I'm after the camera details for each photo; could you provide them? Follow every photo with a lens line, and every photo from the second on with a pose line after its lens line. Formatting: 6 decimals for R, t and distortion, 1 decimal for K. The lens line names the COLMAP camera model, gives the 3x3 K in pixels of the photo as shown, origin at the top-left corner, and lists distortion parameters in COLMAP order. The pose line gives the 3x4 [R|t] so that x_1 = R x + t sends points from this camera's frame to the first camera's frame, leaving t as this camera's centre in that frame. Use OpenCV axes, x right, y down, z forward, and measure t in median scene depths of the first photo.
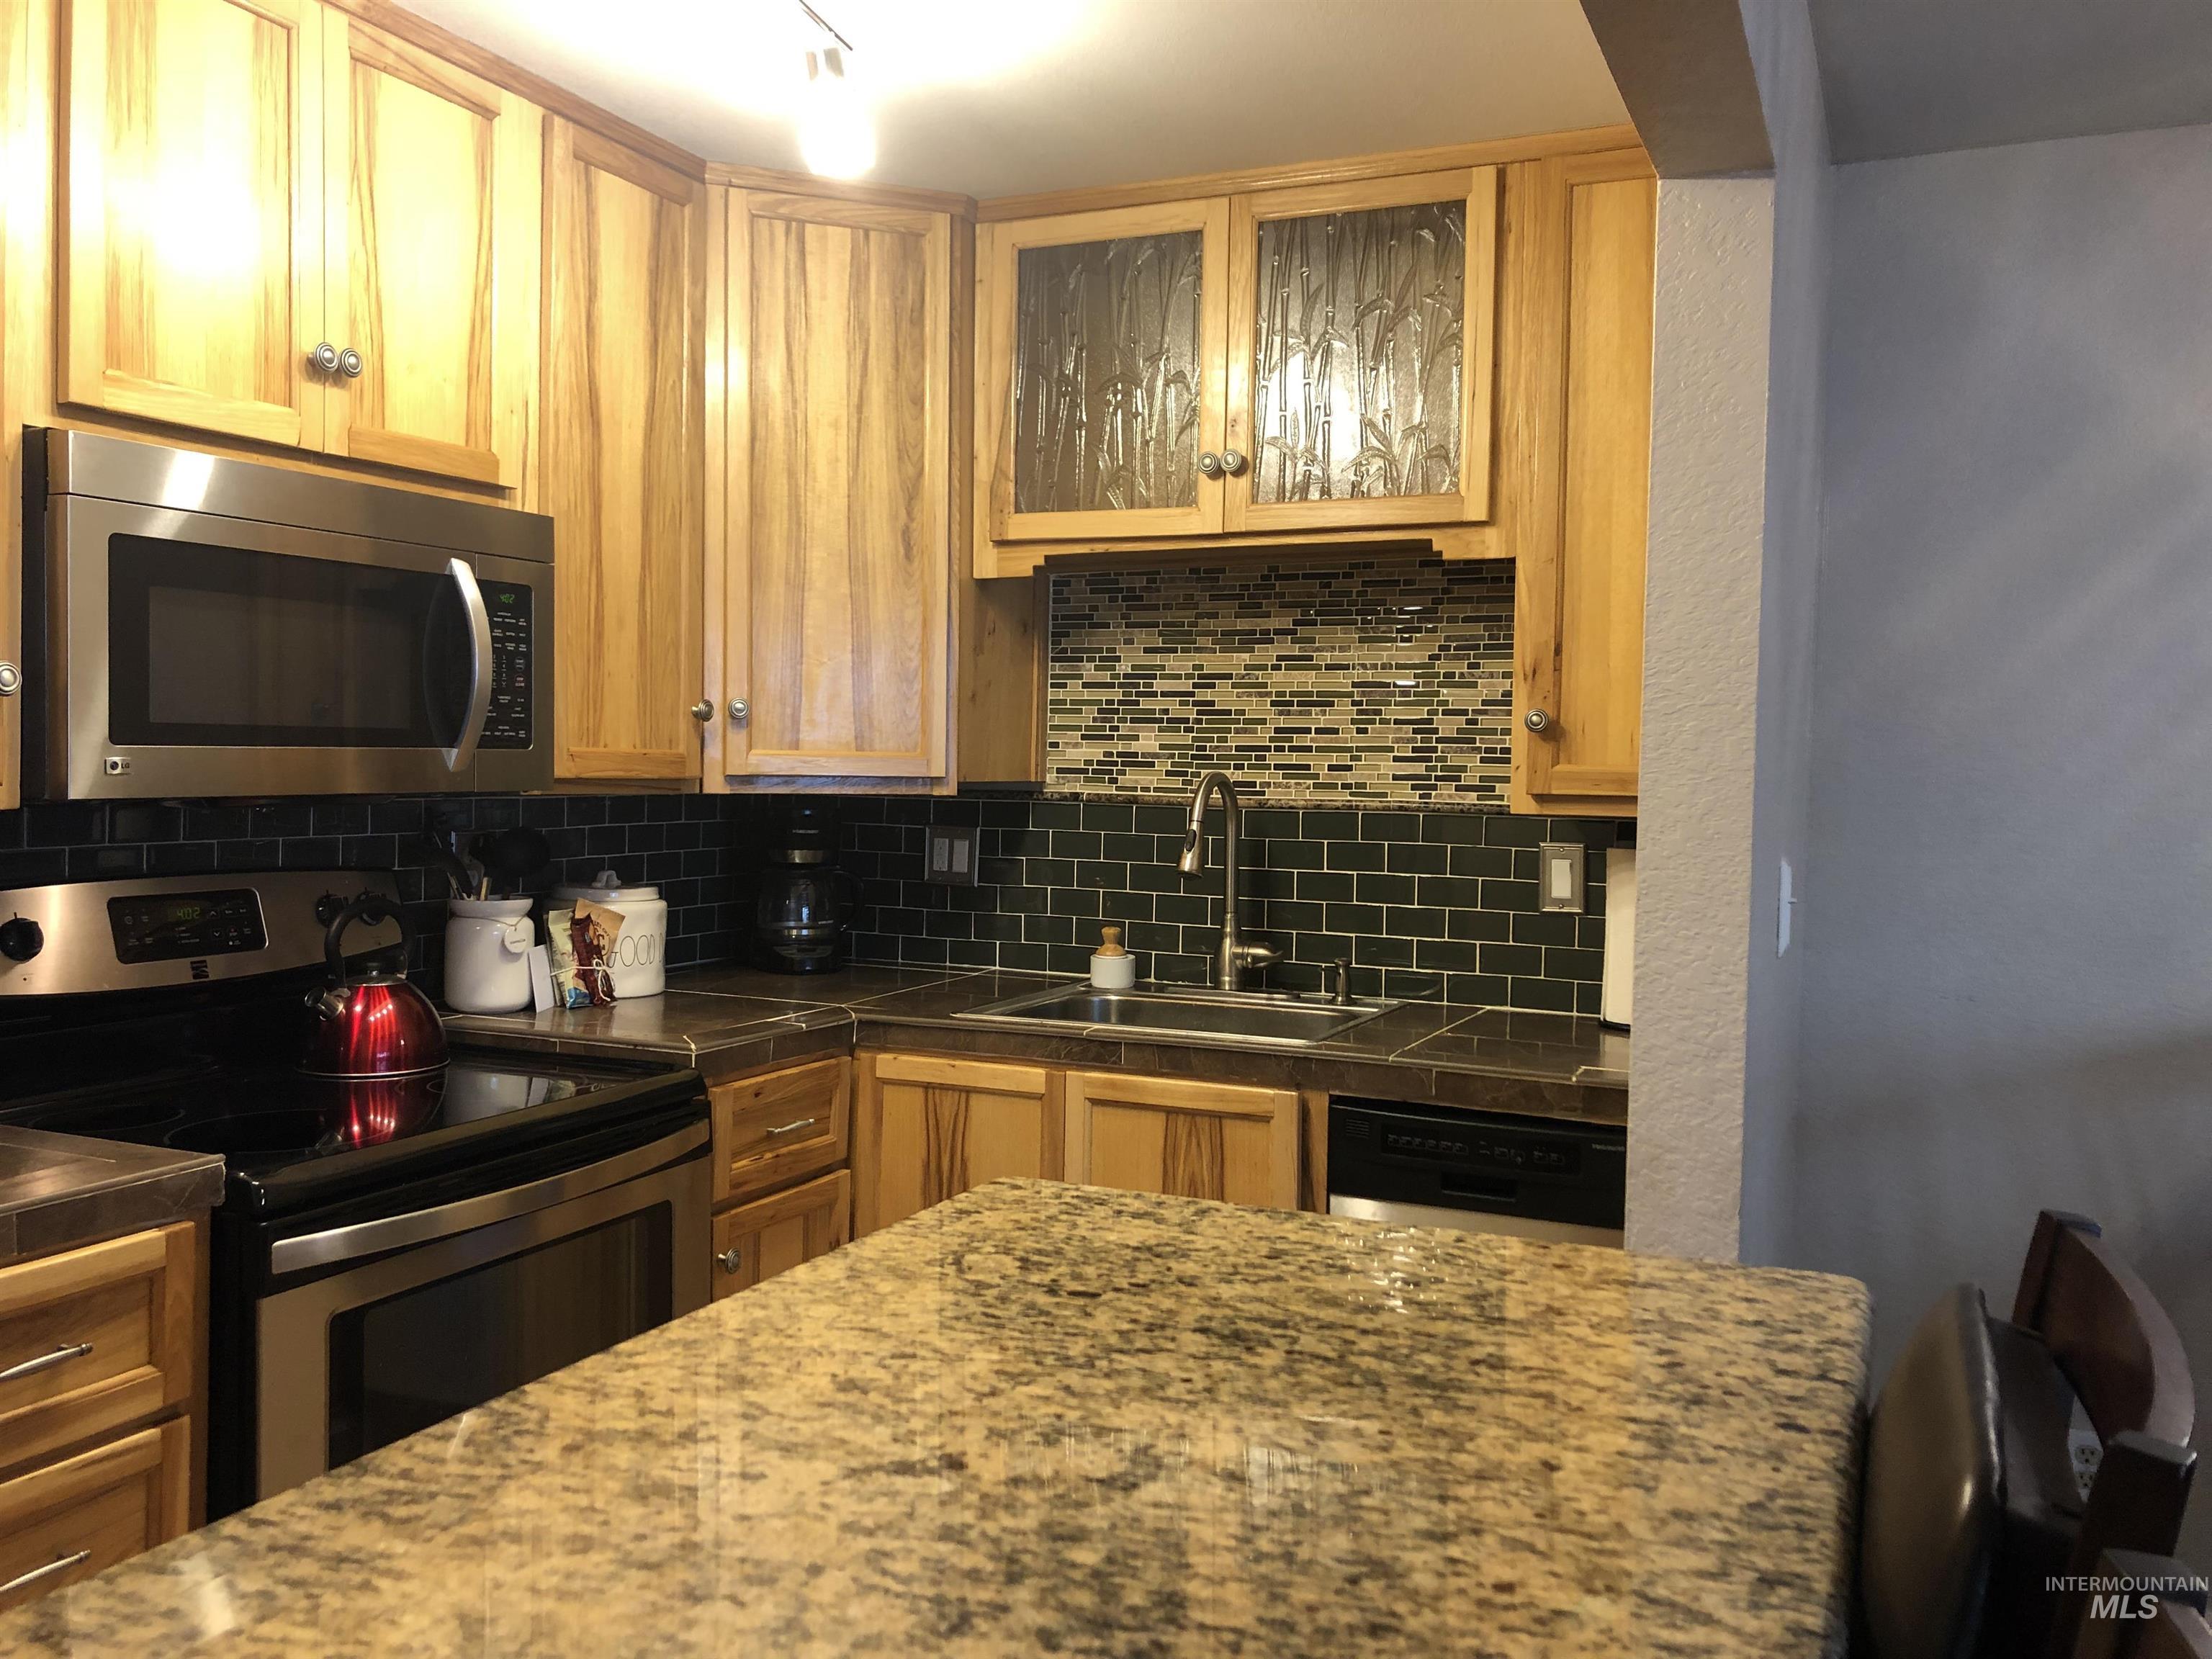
lens RADIAL K [[1784.3, 0, 1095.4], [0, 1784.3, 810.0], [0, 0, 1]] dist [0.151605, -0.293106]
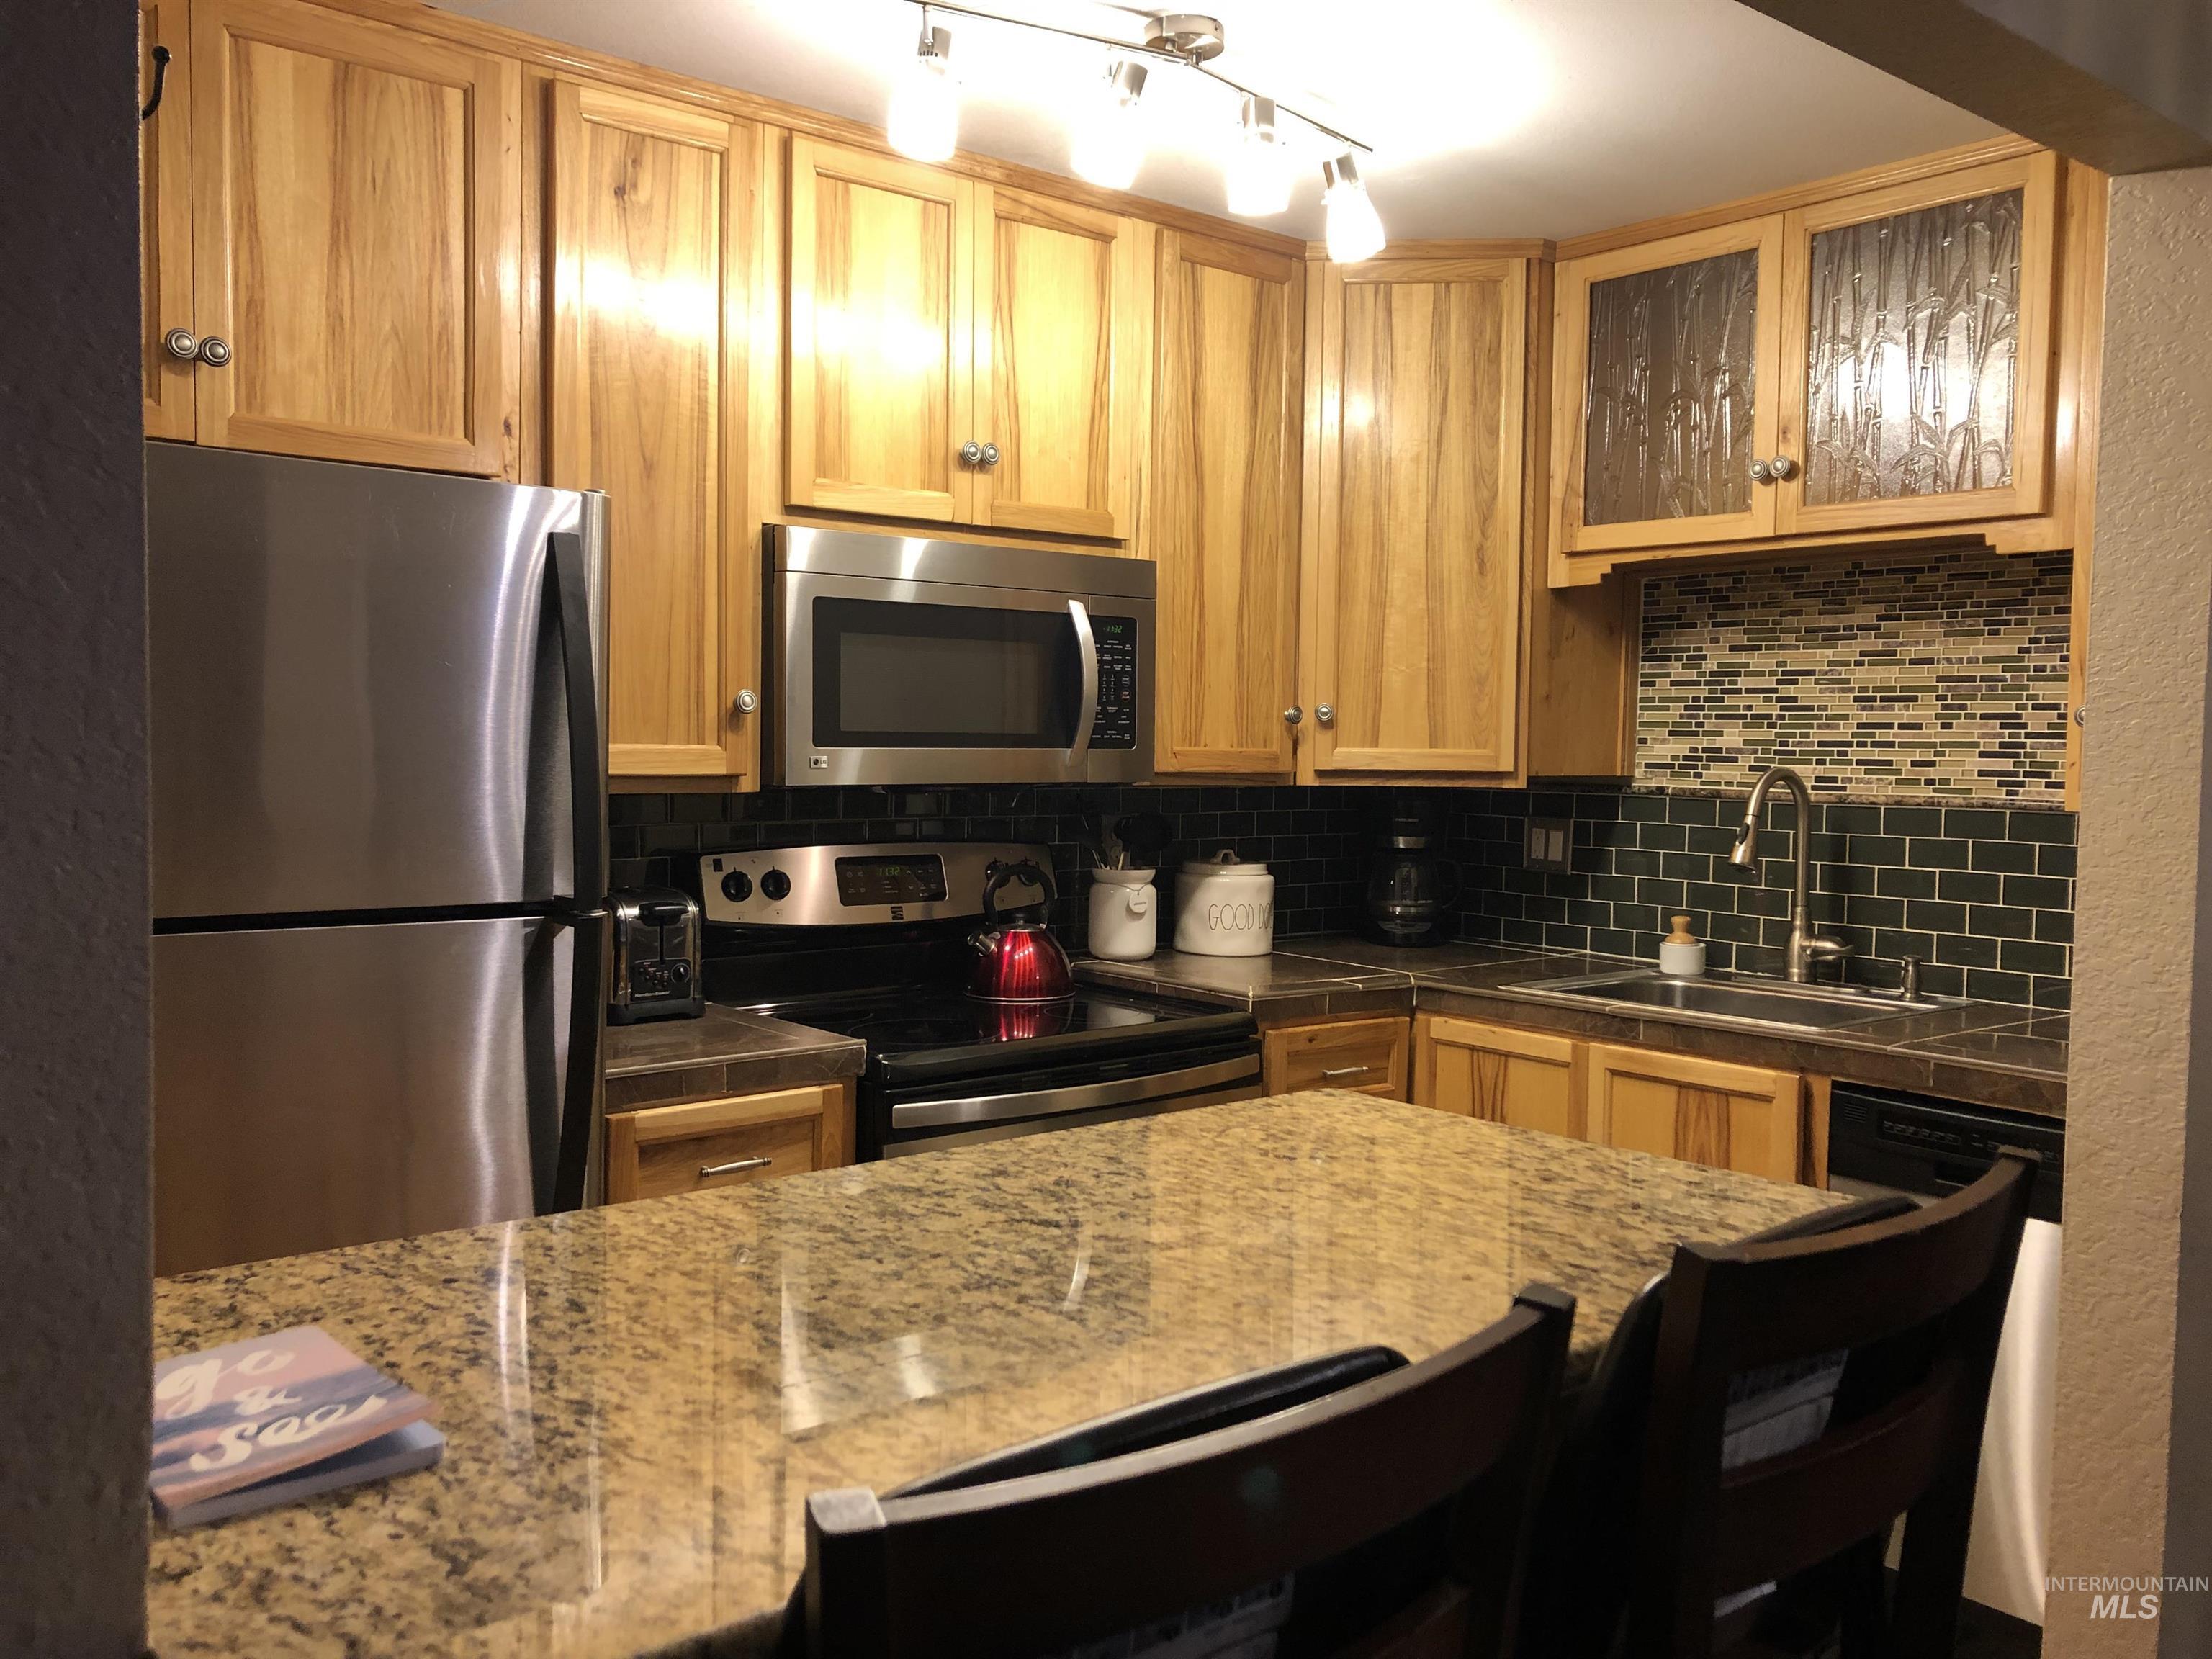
lens RADIAL K [[1785.3, 0, 1106.0], [0, 1785.3, 829.5], [0, 0, 1]] dist [0.064198, -0.078347]
pose [[0.901688, 0.018078, -0.432009, 0.180974], [-0.011238, 0.999768, 0.018381, -0.000404], [0.432241, -0.011719, 0.901682, -0.106419]]
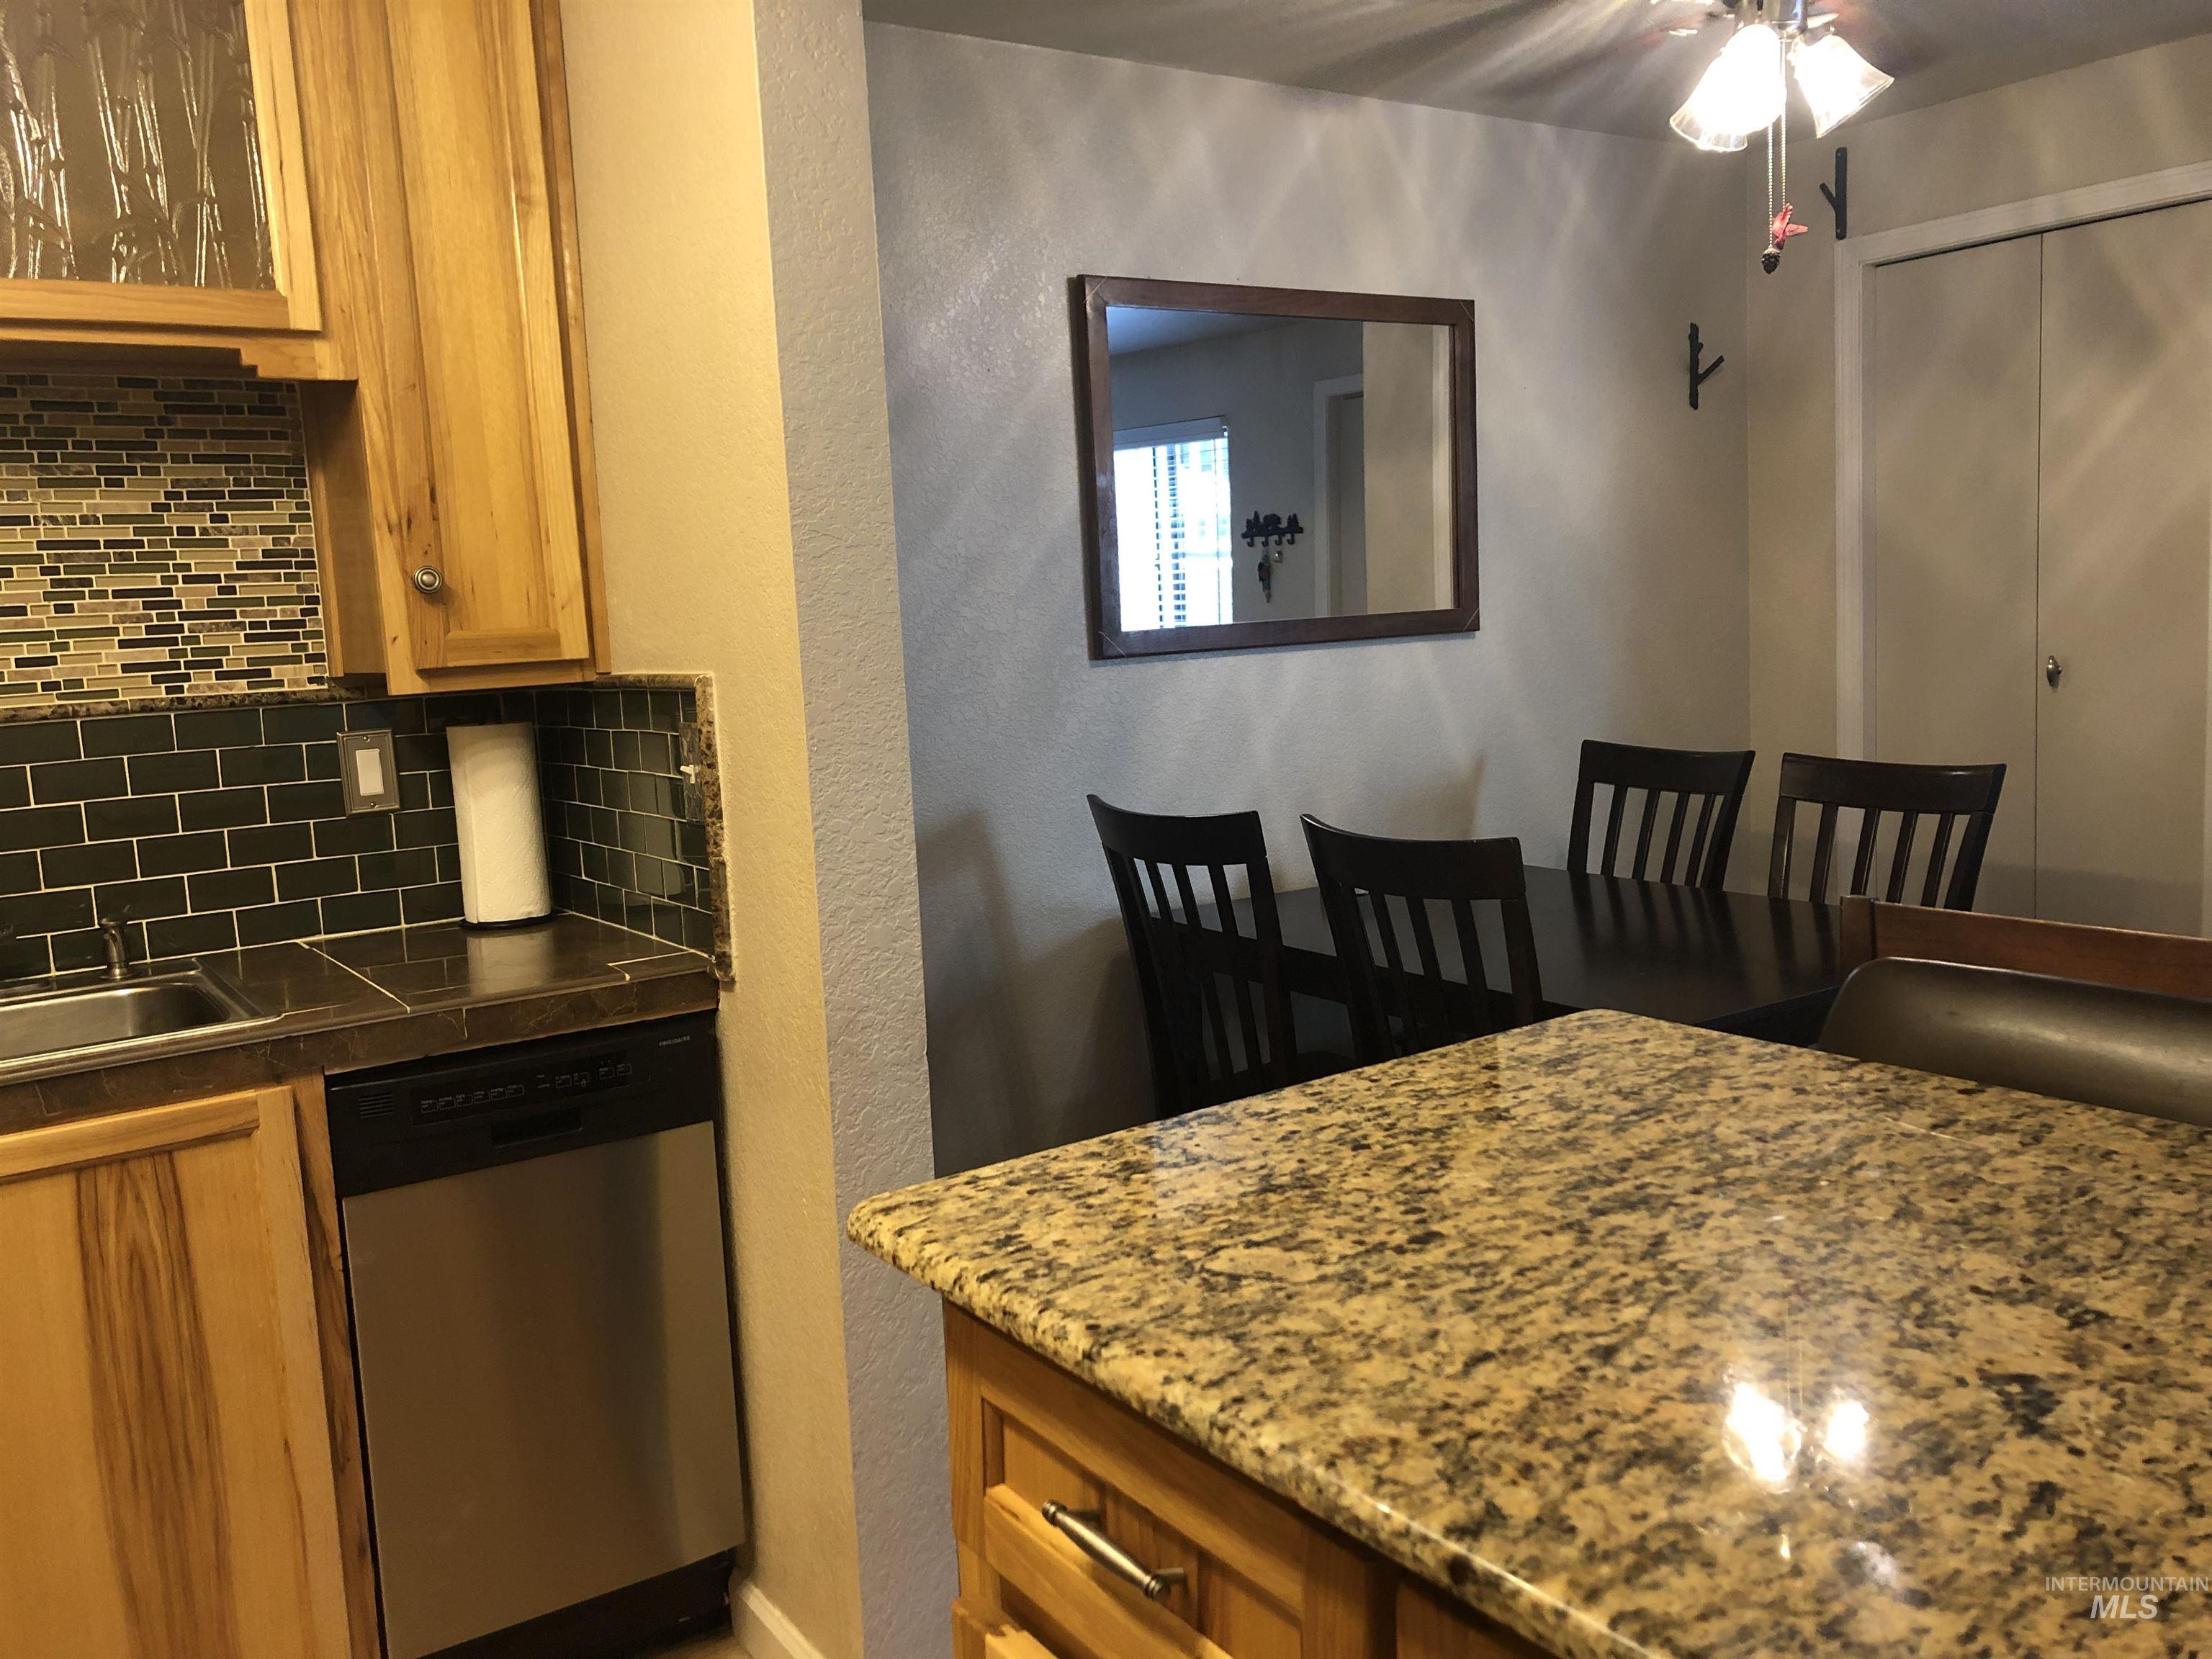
lens RADIAL K [[1785.3, 0, 1106.0], [0, 1785.3, 829.5], [0, 0, 1]] dist [0.064198, -0.078347]
pose [[0.516488, -0.149506, 0.843142, -0.299708], [0.084542, 0.988732, 0.123534, -0.011463], [-0.852111, 0.007477, 0.523308, 0.280506]]
